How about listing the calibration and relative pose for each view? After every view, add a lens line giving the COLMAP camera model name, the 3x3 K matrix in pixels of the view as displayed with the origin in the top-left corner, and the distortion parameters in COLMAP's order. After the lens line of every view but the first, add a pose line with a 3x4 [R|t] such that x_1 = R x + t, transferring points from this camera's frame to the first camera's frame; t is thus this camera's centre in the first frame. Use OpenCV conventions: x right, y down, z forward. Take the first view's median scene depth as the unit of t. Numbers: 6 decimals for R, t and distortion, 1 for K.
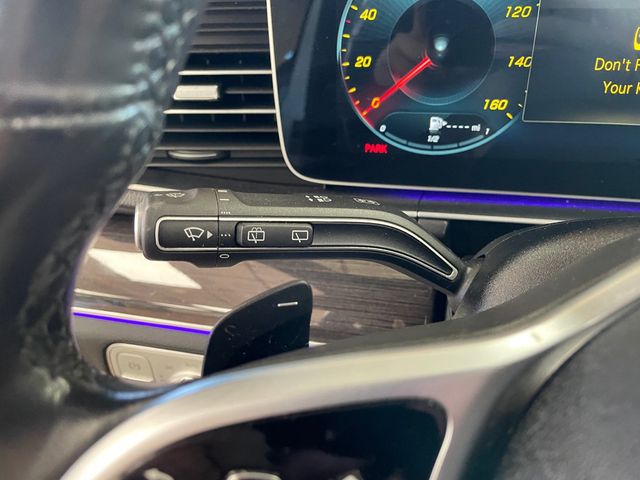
lens RADIAL K [[467.3, 0, 316.9], [0, 467.3, 236.3], [0, 0, 1]] dist [0.031392, -0.030091]
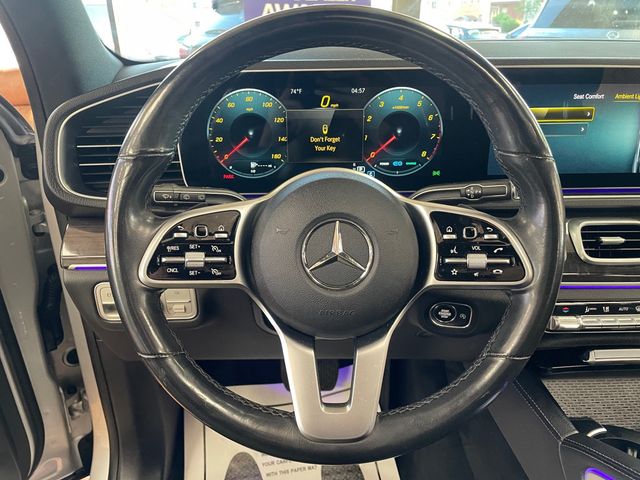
lens RADIAL K [[467.3, 0, 316.7], [0, 467.3, 242.9], [0, 0, 1]] dist [0.031392, -0.030091]
pose [[0.961190, -0.076294, 0.265128, -0.091712], [0.108349, 0.988181, -0.108442, 0.440828], [-0.253720, 0.132959, 0.958096, -1.287547]]
